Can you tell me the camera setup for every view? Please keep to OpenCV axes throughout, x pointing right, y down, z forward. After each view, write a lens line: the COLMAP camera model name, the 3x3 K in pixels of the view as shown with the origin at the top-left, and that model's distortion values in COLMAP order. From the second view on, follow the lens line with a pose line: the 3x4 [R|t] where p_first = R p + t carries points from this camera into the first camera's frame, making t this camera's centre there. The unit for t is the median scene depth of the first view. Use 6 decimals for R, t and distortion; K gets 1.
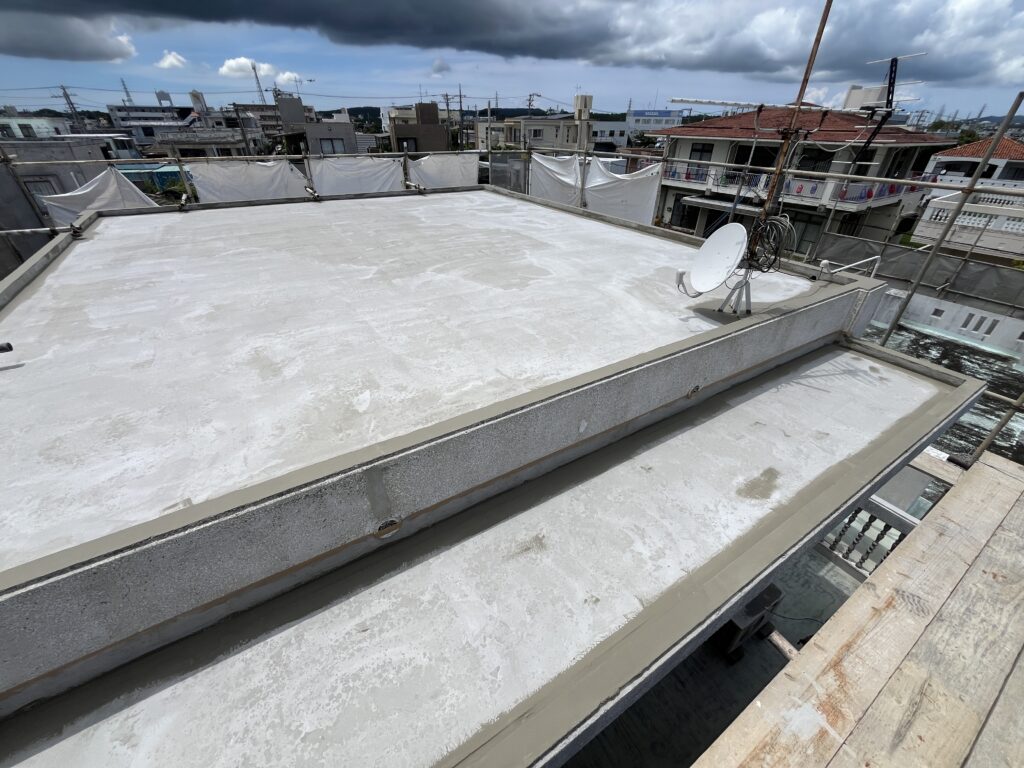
lens RADIAL K [[412.3, 0, 513.0], [0, 412.3, 383.5], [0, 0, 1]] dist [-0.001144, -0.000169]
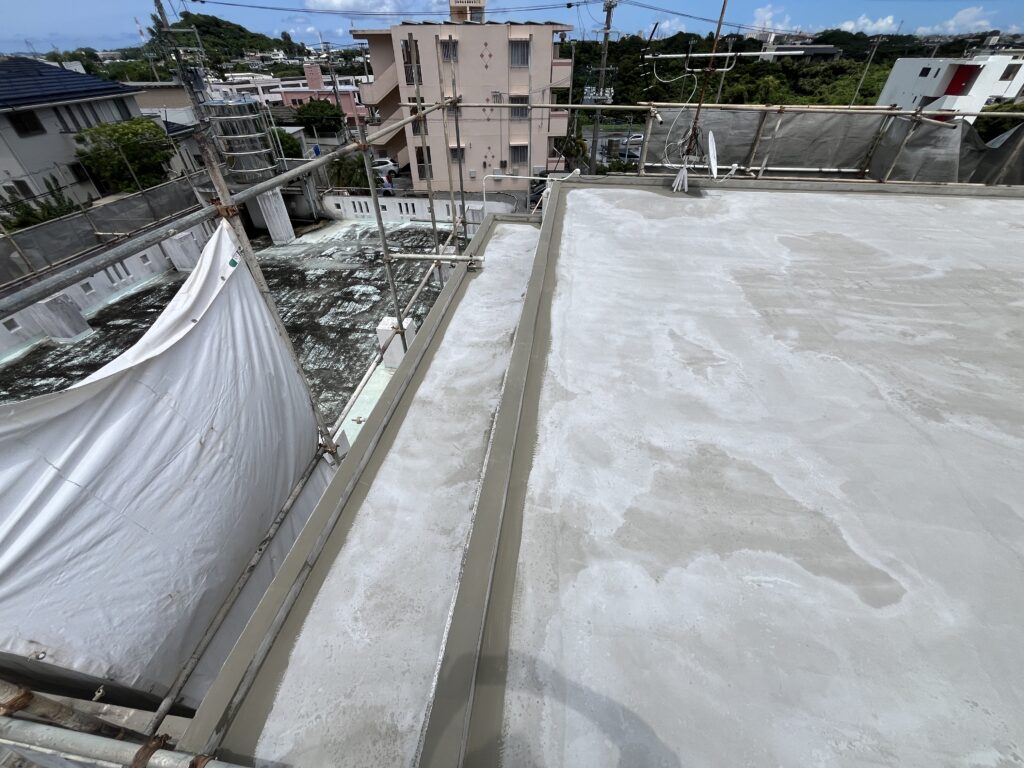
lens RADIAL K [[412.3, 0, 511.9], [0, 412.3, 384.9], [0, 0, 1]] dist [-0.001144, -0.000169]
pose [[-0.770709, -0.414503, 0.483936, -0.030986], [0.336973, 0.379450, 0.861666, -0.977303], [-0.540792, 0.827167, -0.152769, 1.462620]]
